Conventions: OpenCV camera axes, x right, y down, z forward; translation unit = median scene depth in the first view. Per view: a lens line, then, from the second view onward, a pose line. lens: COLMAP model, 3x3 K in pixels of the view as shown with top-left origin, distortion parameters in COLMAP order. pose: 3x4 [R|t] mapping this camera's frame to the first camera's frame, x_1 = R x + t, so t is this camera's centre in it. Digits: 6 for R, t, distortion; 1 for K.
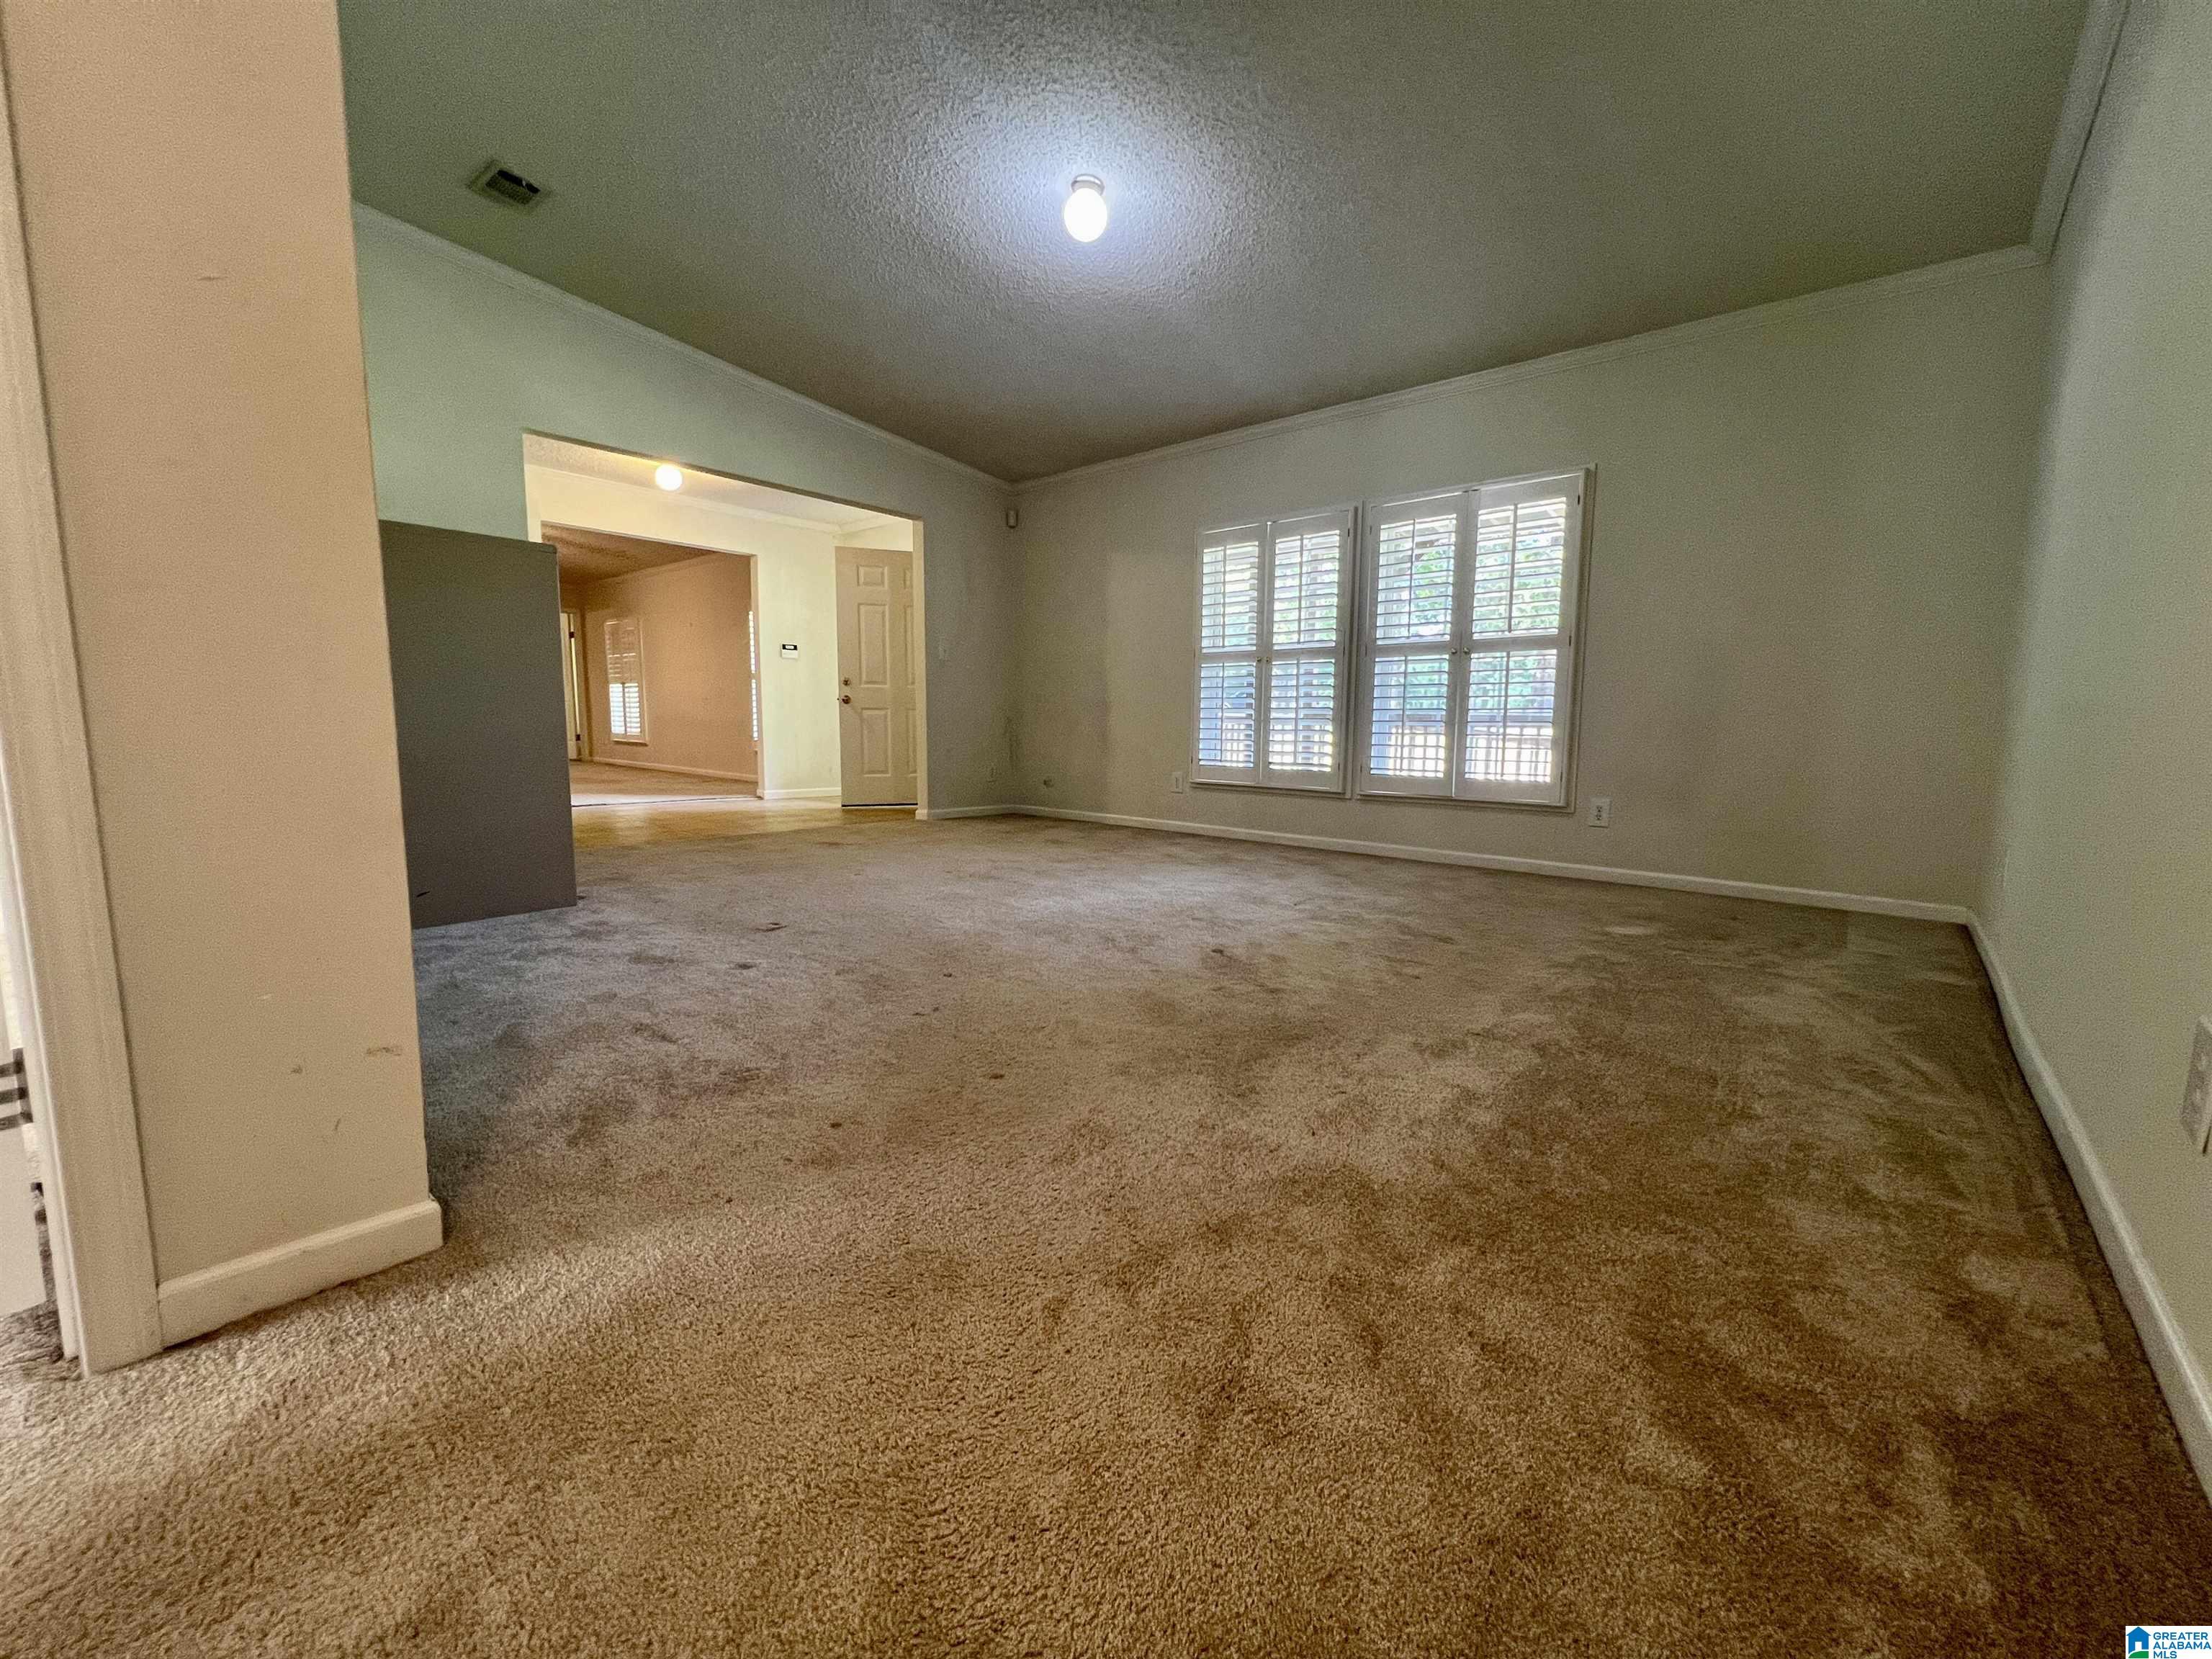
lens RADIAL K [[889.5, 0, 1101.2], [0, 889.5, 823.4], [0, 0, 1]] dist [-0.000167, 0.000116]
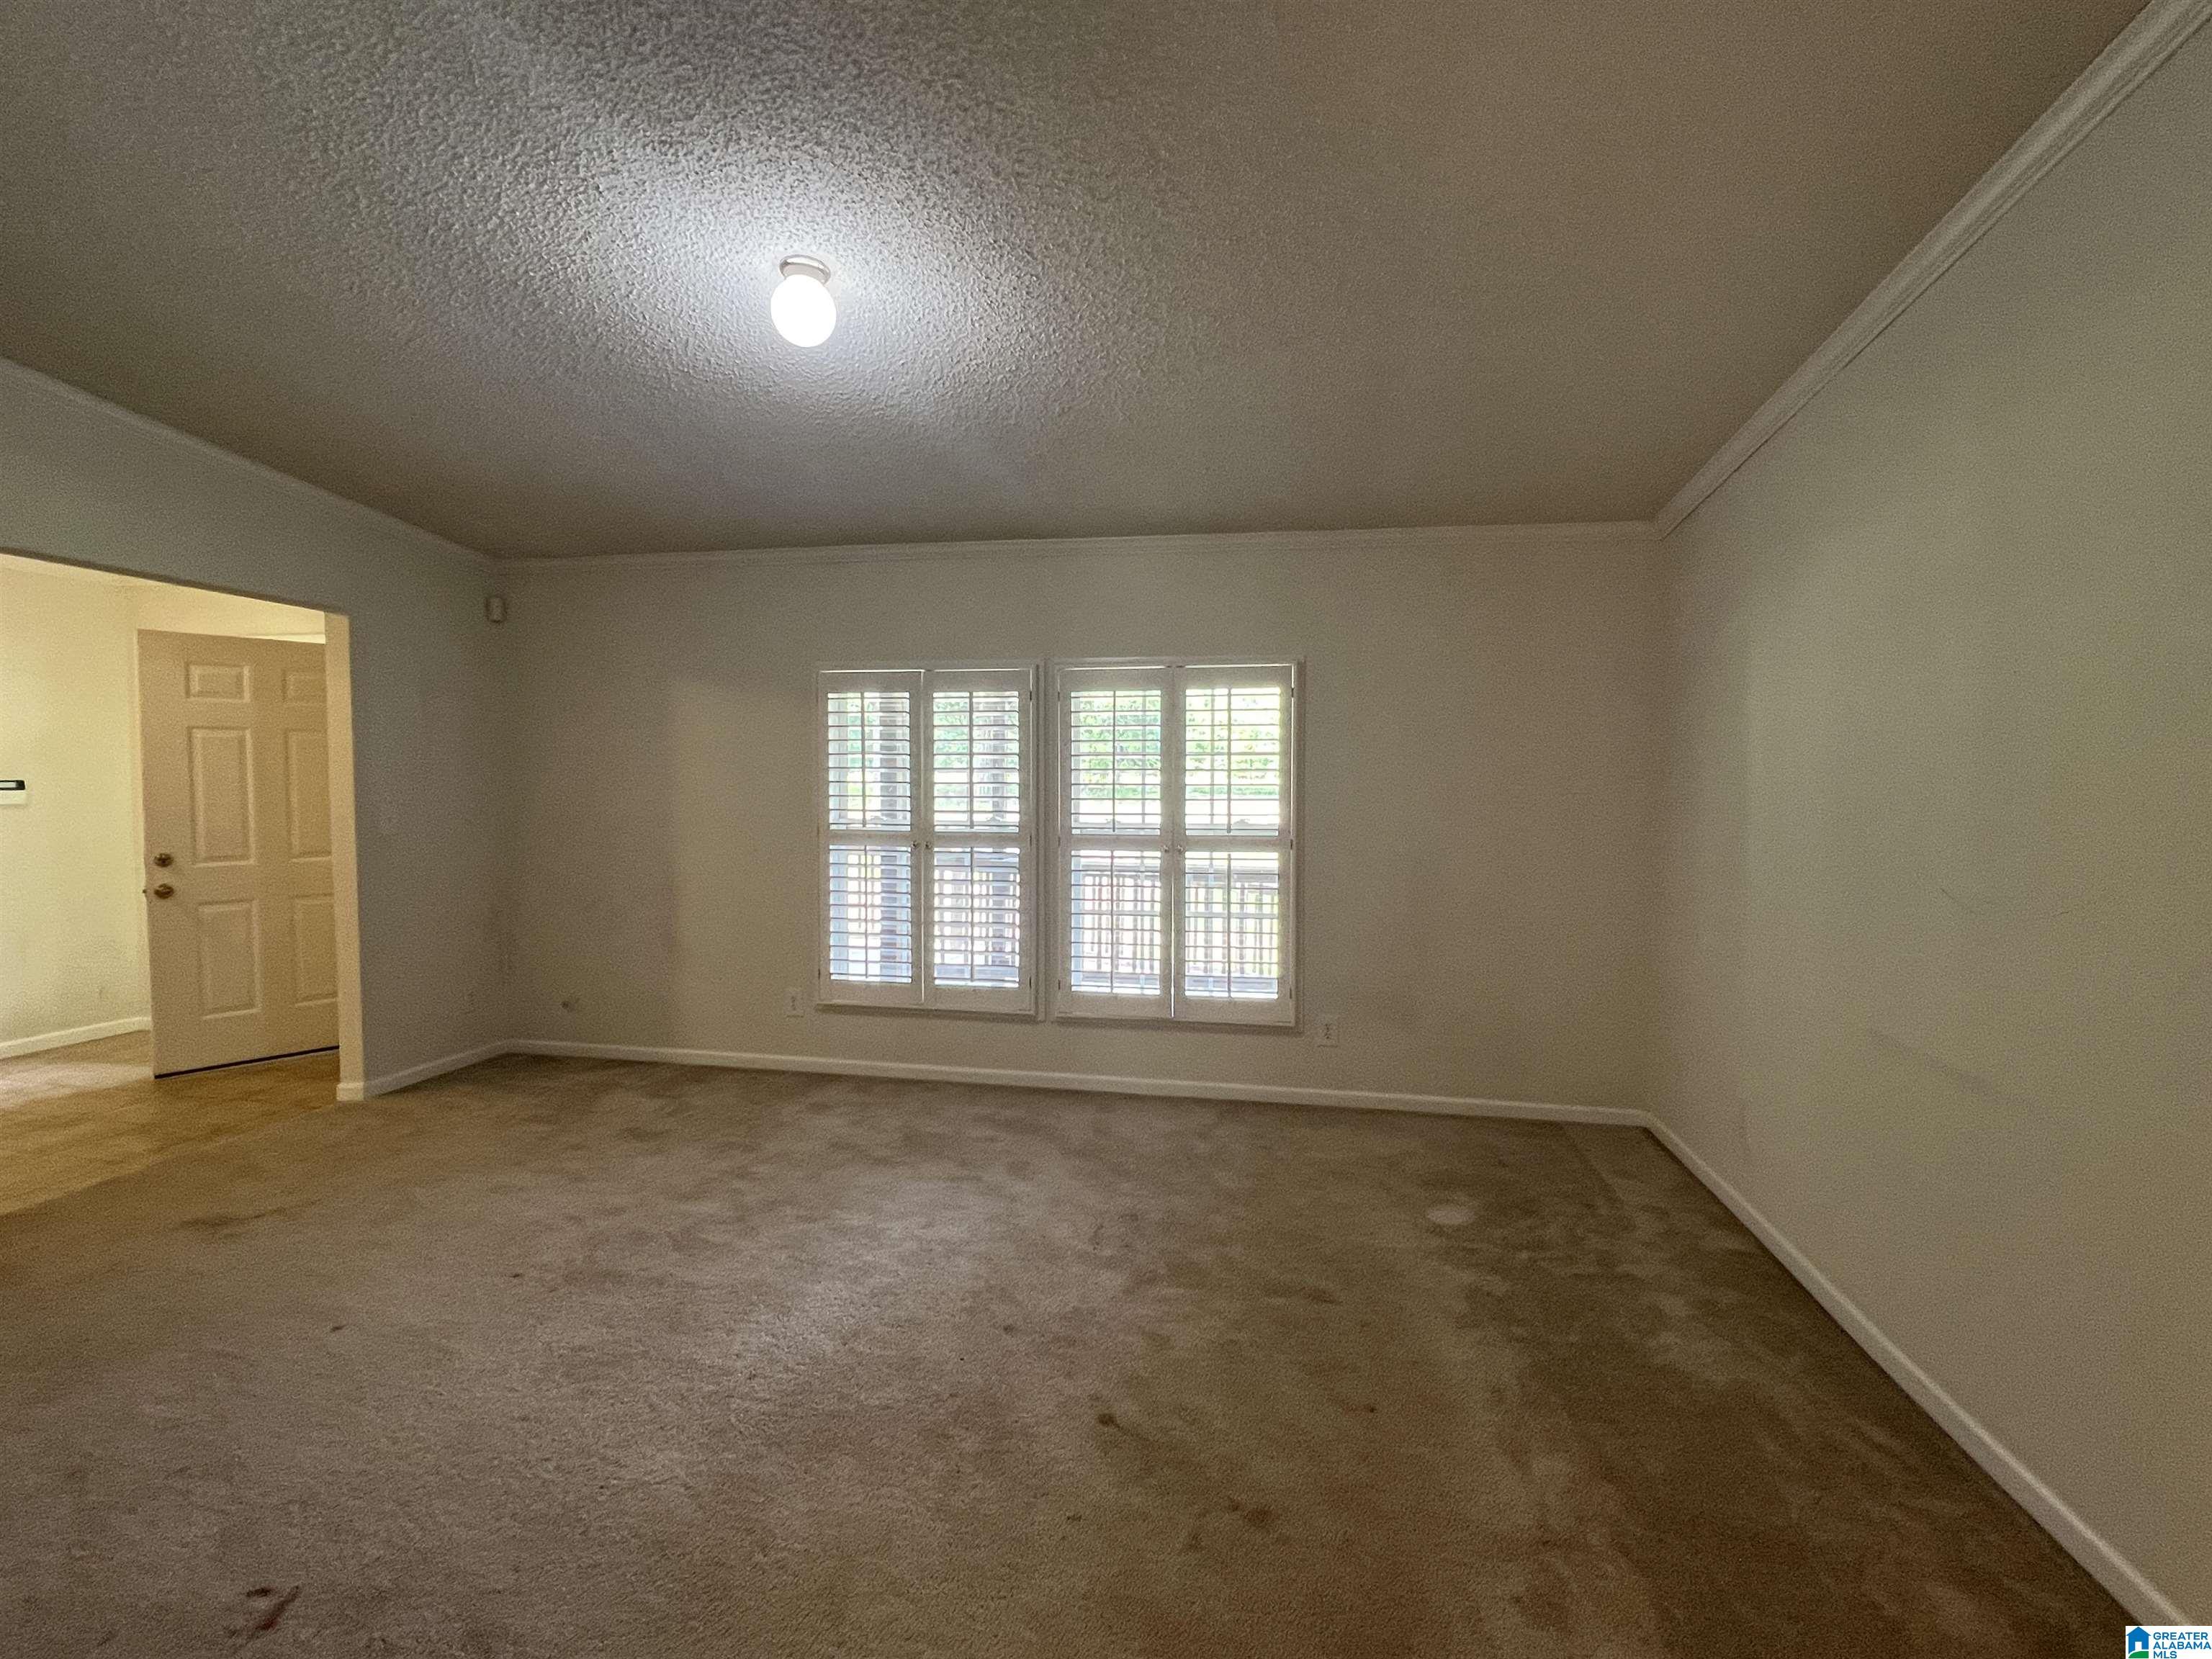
lens RADIAL K [[1058.1, 0, 1098.3], [0, 1058.1, 823.2], [0, 0, 1]] dist [-0.003530, 0.001189]
pose [[0.860065, -0.030428, 0.509276, -0.153767], [0.061940, 0.997063, -0.045033, -0.155997], [-0.506410, 0.070275, 0.859424, 0.143036]]
